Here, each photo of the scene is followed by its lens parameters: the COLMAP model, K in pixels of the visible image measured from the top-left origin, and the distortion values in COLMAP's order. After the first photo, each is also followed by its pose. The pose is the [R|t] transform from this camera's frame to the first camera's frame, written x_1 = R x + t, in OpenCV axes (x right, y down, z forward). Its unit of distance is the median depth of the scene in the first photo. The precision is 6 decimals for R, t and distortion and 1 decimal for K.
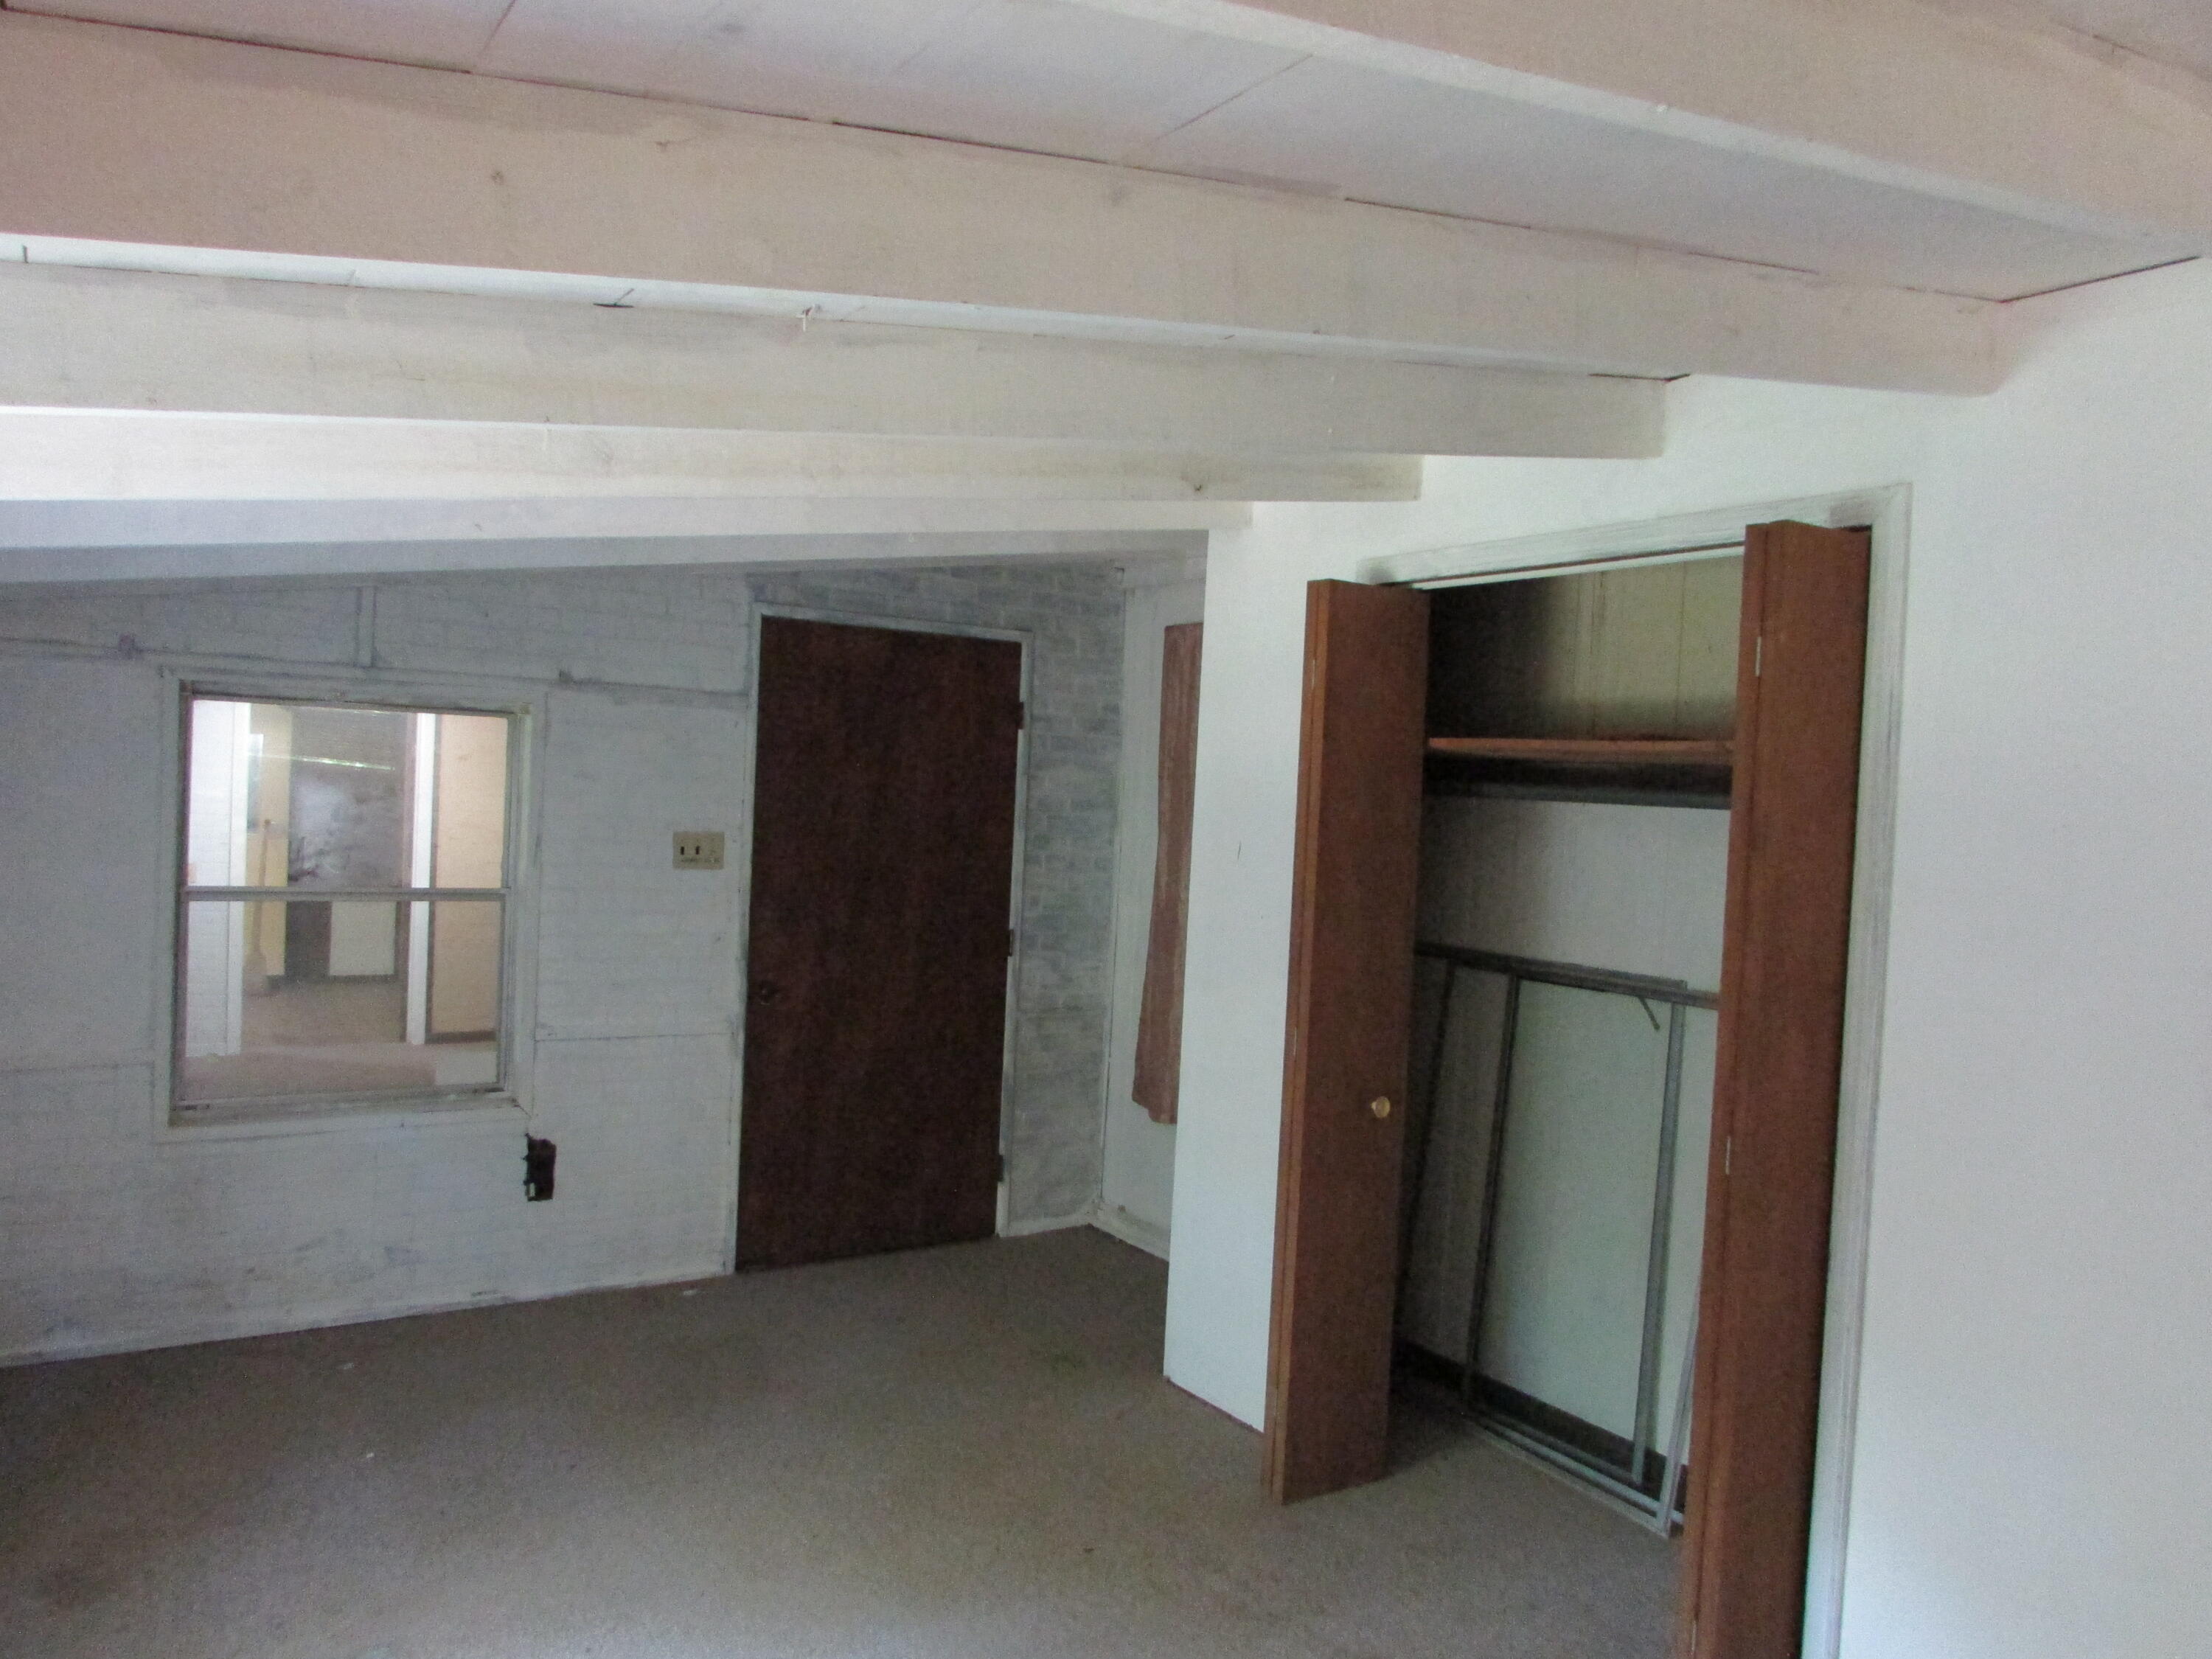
lens RADIAL K [[1556.7, 0, 1109.0], [0, 1556.7, 827.1], [0, 0, 1]] dist [-0.023509, 0.004610]
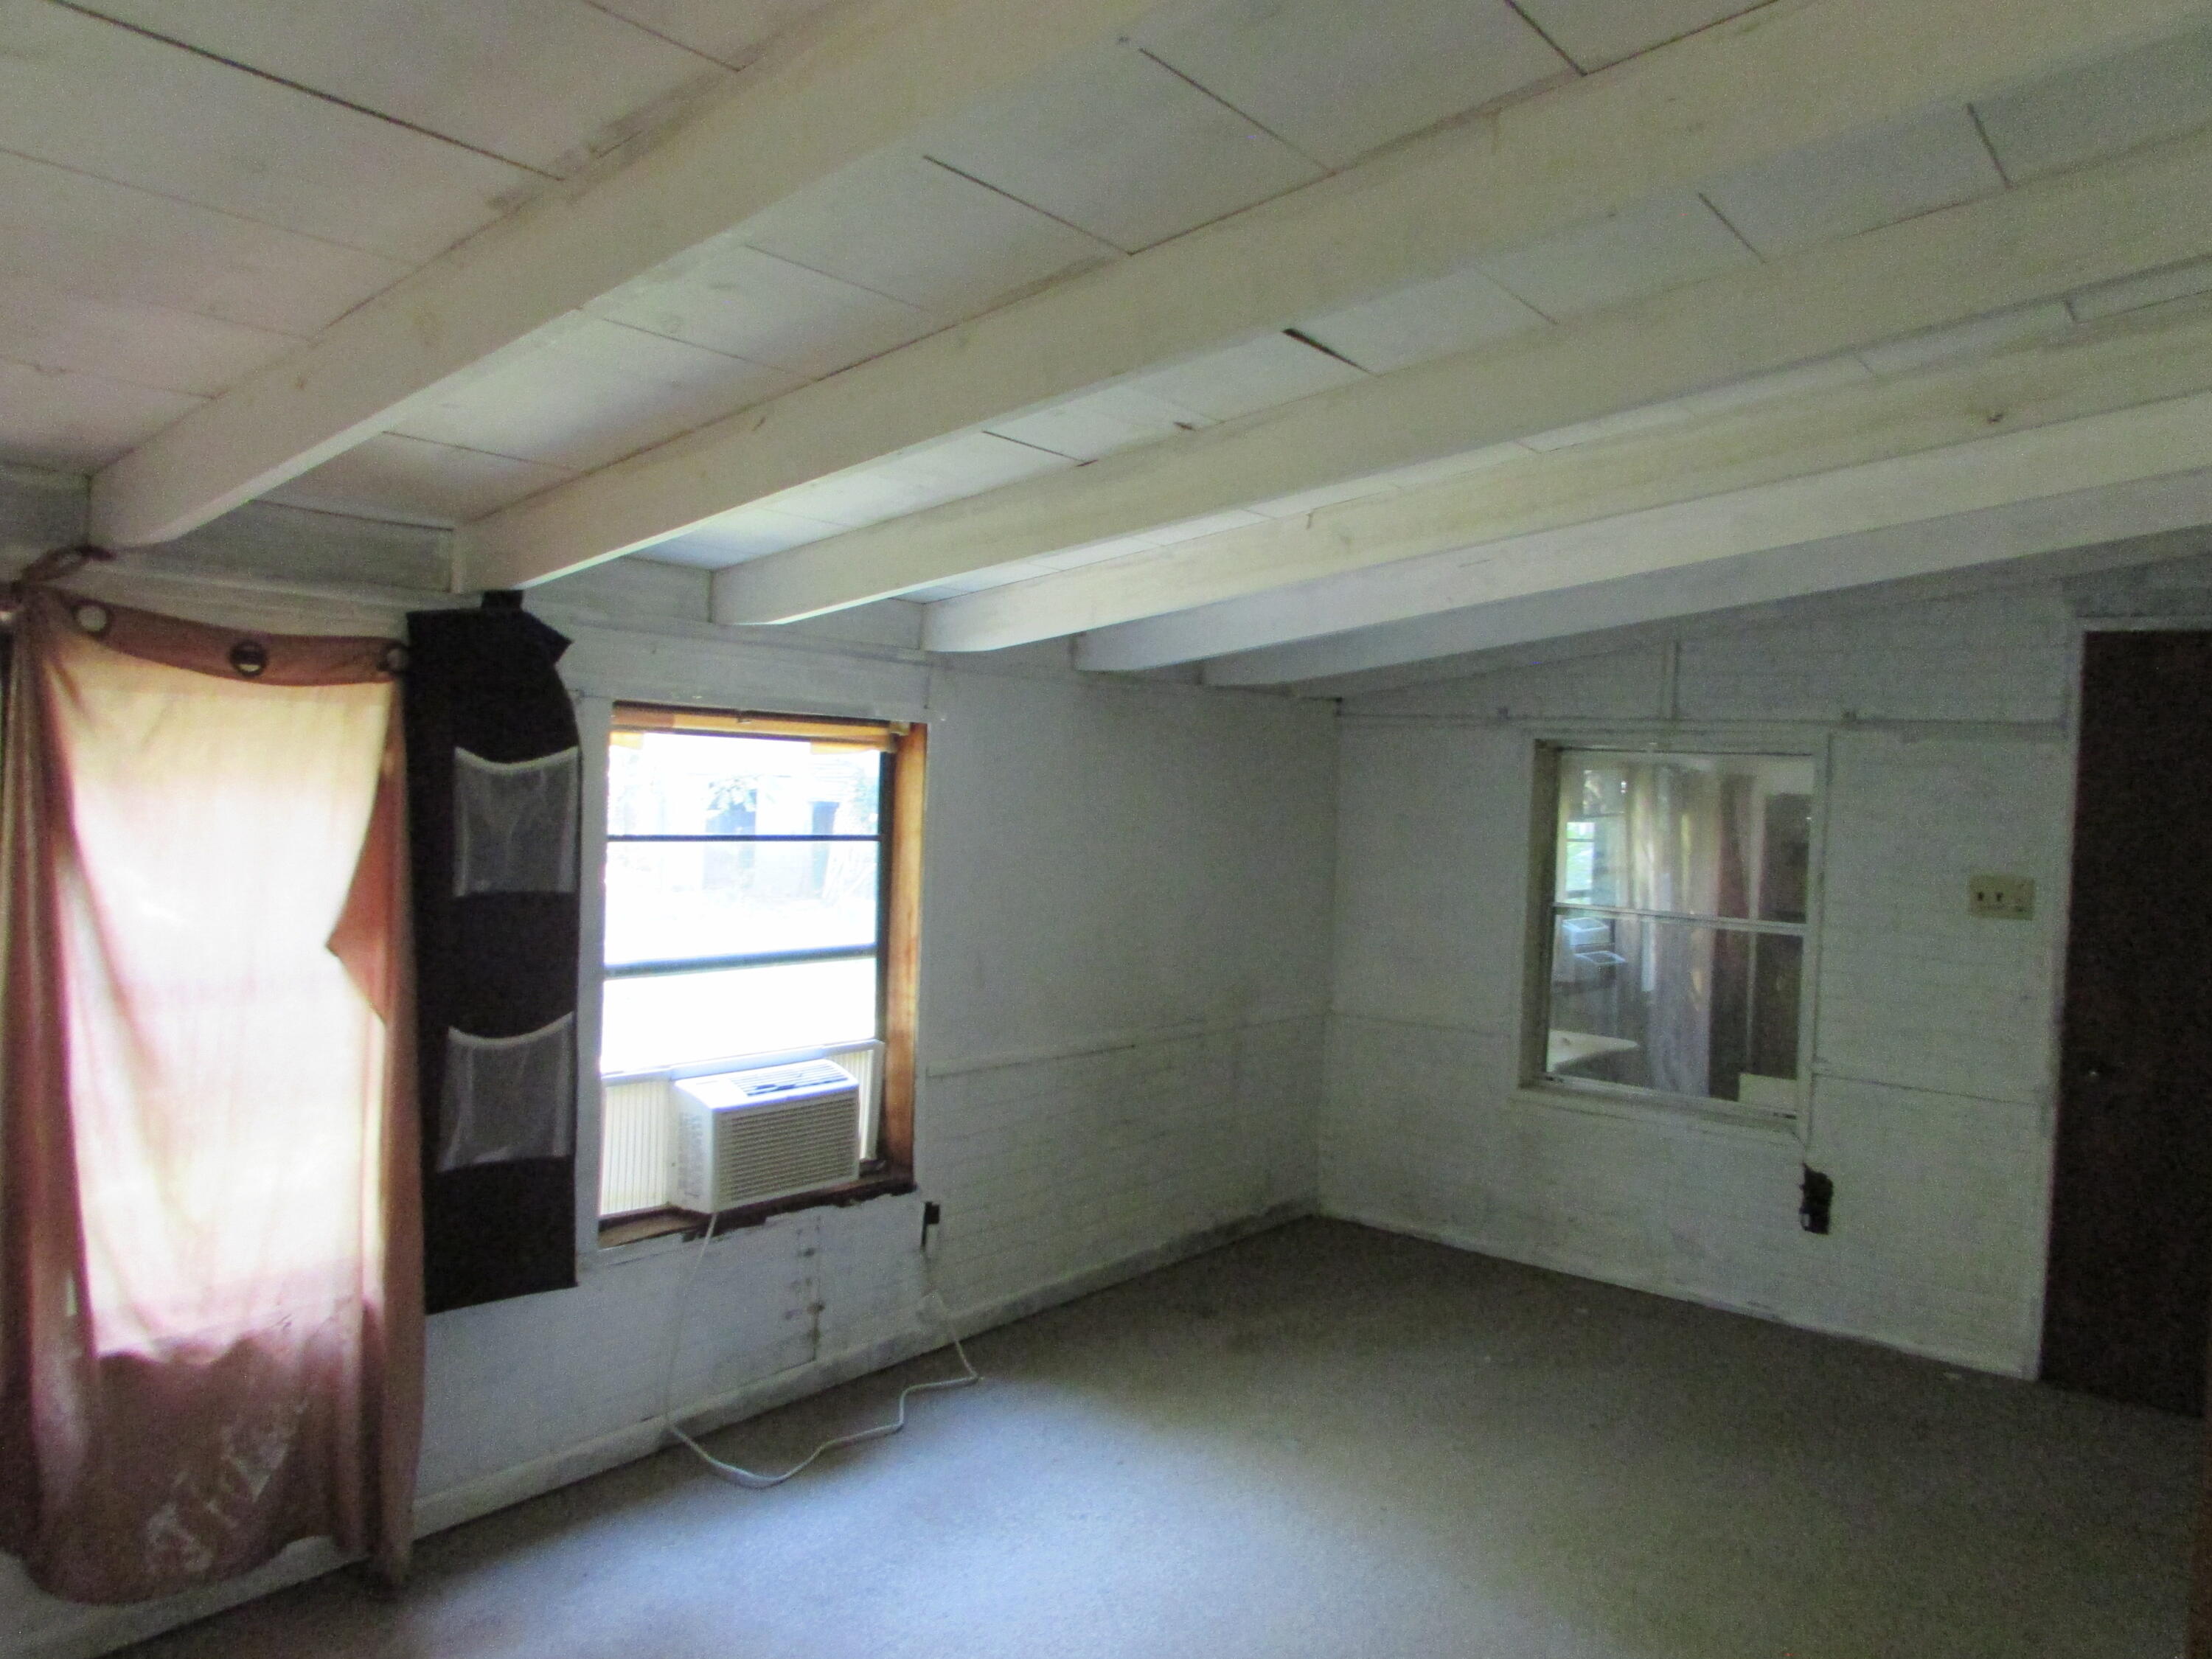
lens RADIAL K [[1556.7, 0, 1109.0], [0, 1556.7, 827.1], [0, 0, 1]] dist [-0.023509, 0.004610]
pose [[0.329966, -0.002969, -0.943988, 0.437818], [-0.047883, 0.998655, -0.019878, 0.017665], [0.942778, 0.051760, 0.329380, 0.215242]]
